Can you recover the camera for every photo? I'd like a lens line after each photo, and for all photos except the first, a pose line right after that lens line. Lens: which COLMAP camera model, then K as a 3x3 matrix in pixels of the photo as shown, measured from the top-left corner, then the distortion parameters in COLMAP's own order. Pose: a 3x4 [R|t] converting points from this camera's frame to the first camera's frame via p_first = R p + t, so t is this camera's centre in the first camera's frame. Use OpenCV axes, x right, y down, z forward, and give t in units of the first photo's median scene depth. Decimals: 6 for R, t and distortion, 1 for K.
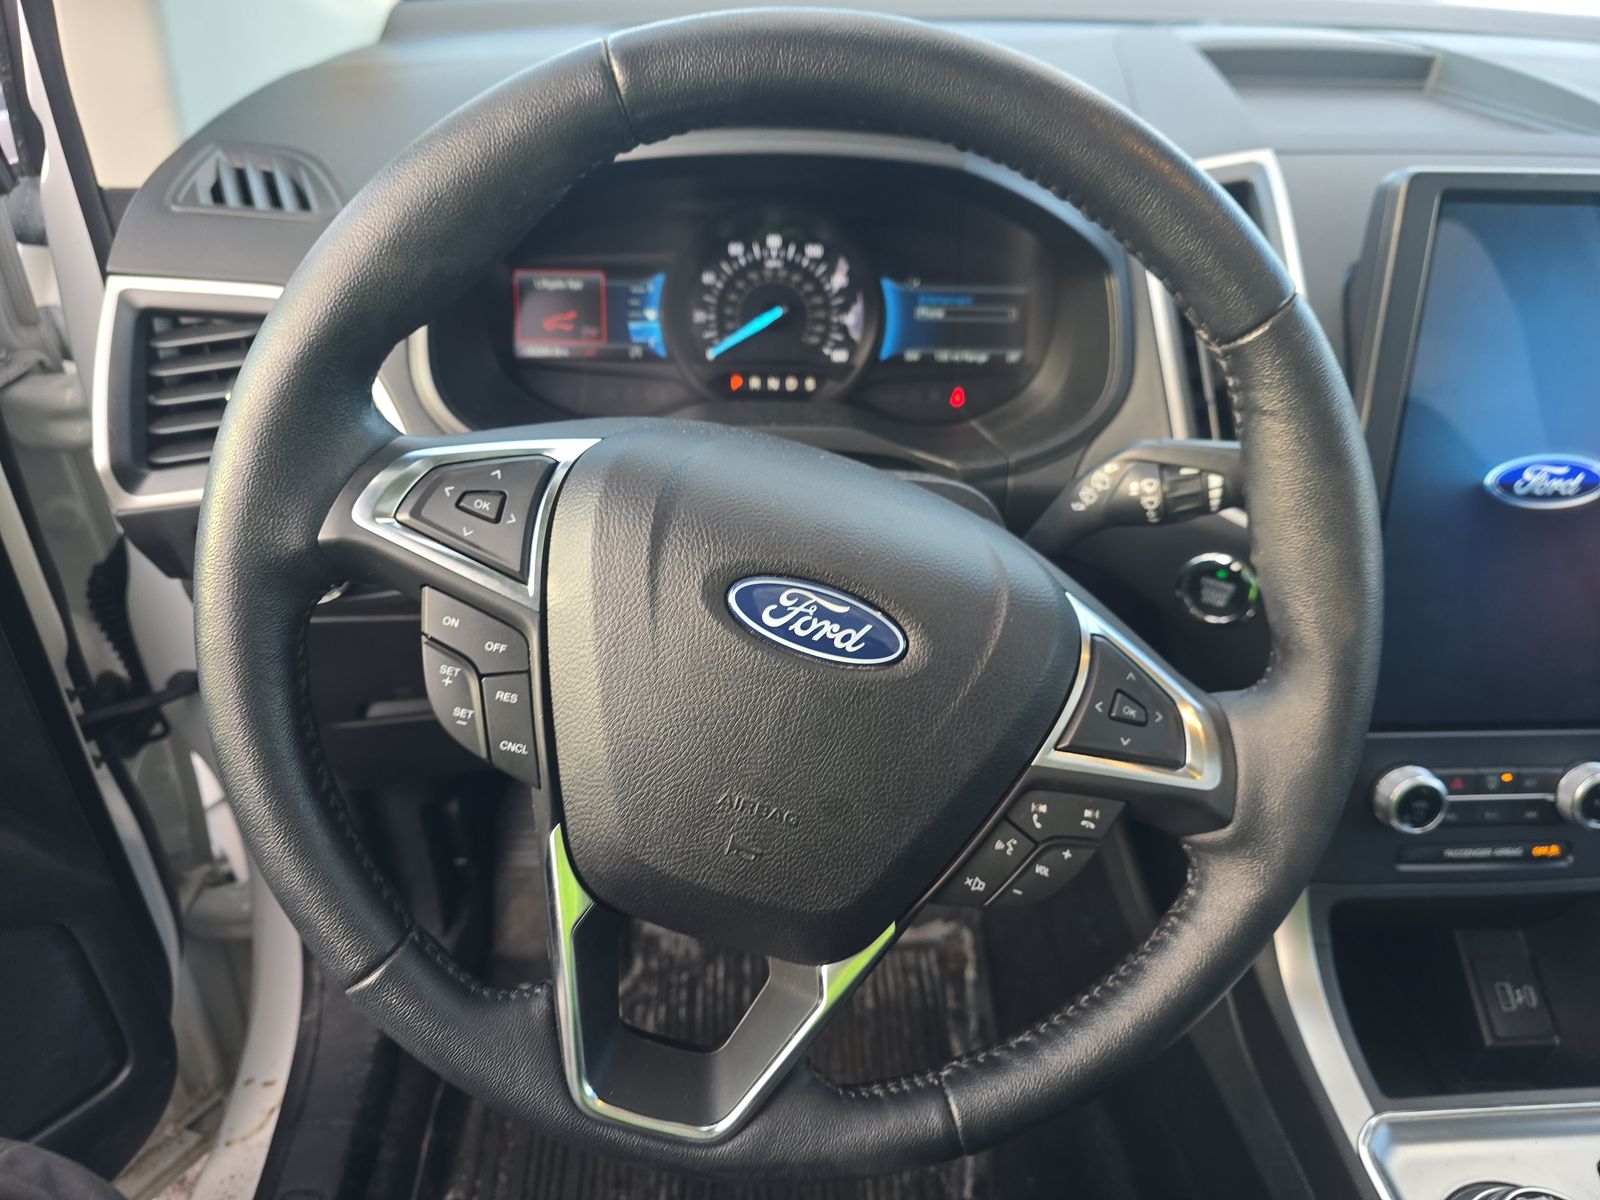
lens RADIAL K [[1069.6, 0, 800.0], [0, 1069.6, 600.0], [0, 0, 1]] dist [0.035031, -0.001736]
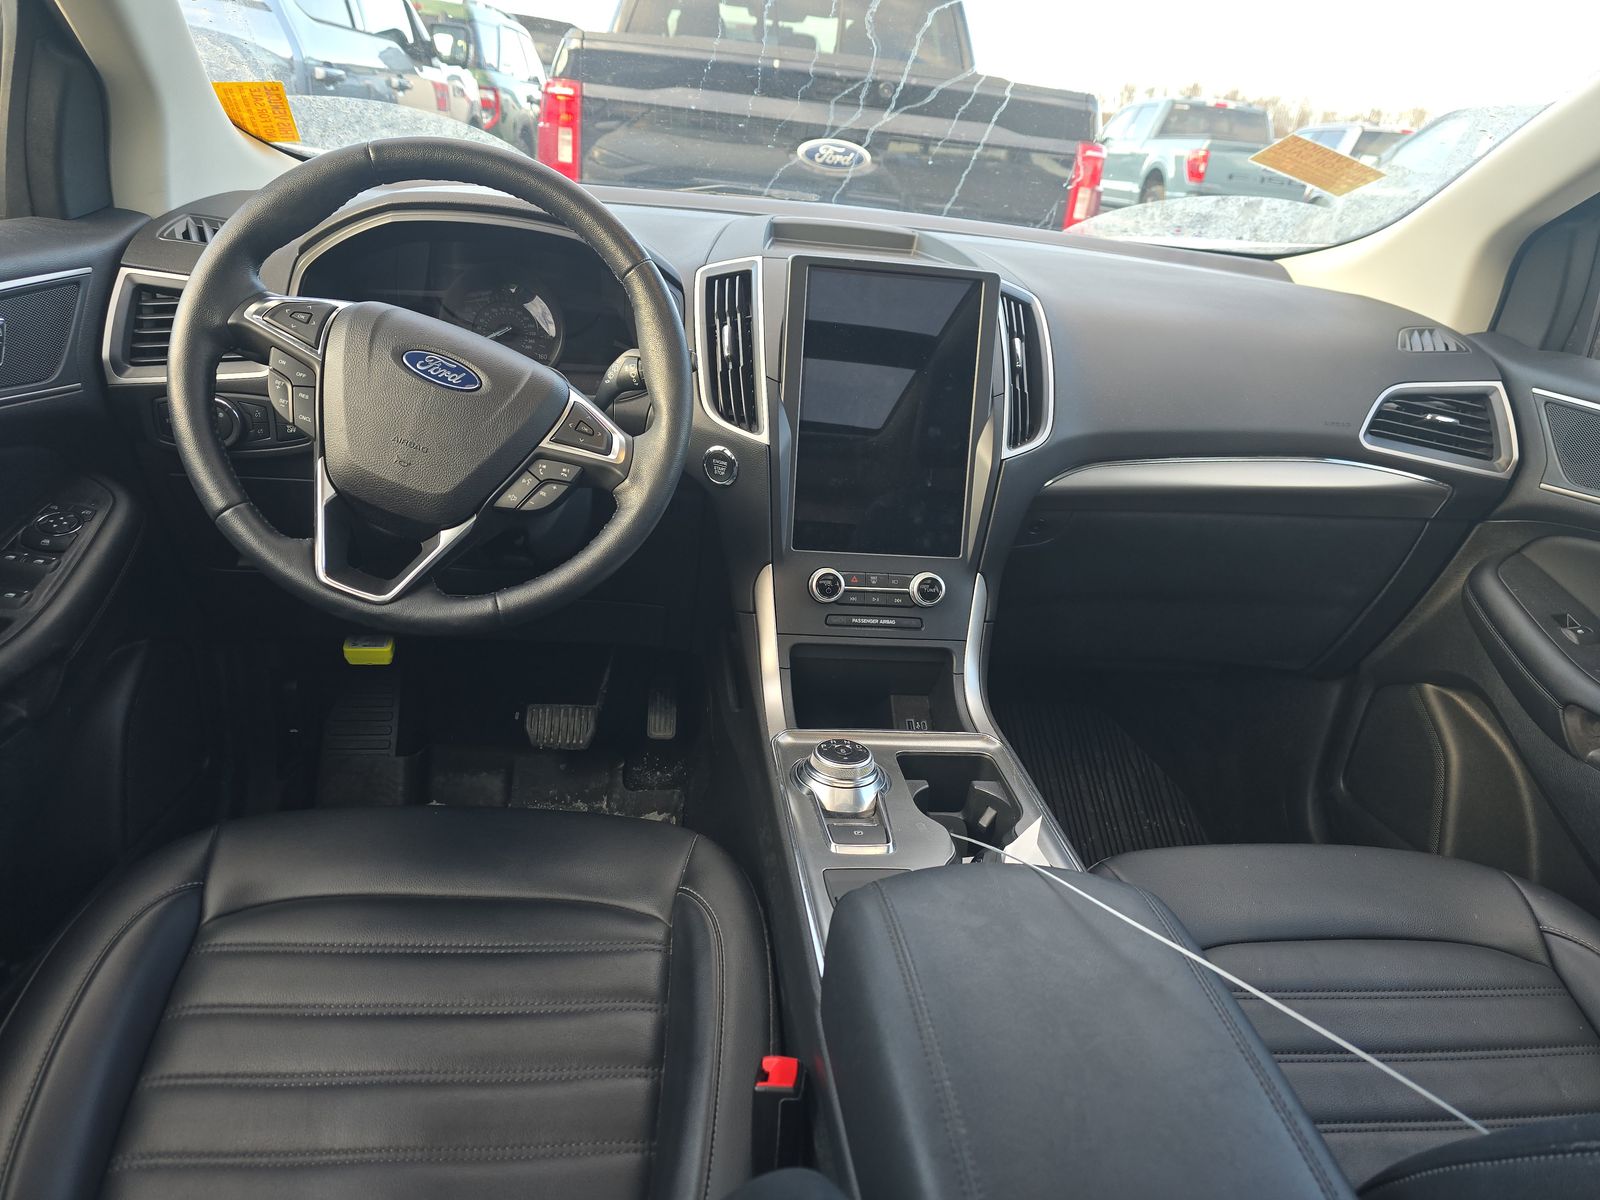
lens RADIAL K [[1069.6, 0, 800.0], [0, 1069.6, 600.0], [0, 0, 1]] dist [0.035031, -0.001736]
pose [[0.995774, 0.036792, 0.084142, 0.366050], [-0.019725, 0.980540, -0.195327, 0.566778], [-0.089691, 0.192842, 0.977122, -0.768872]]
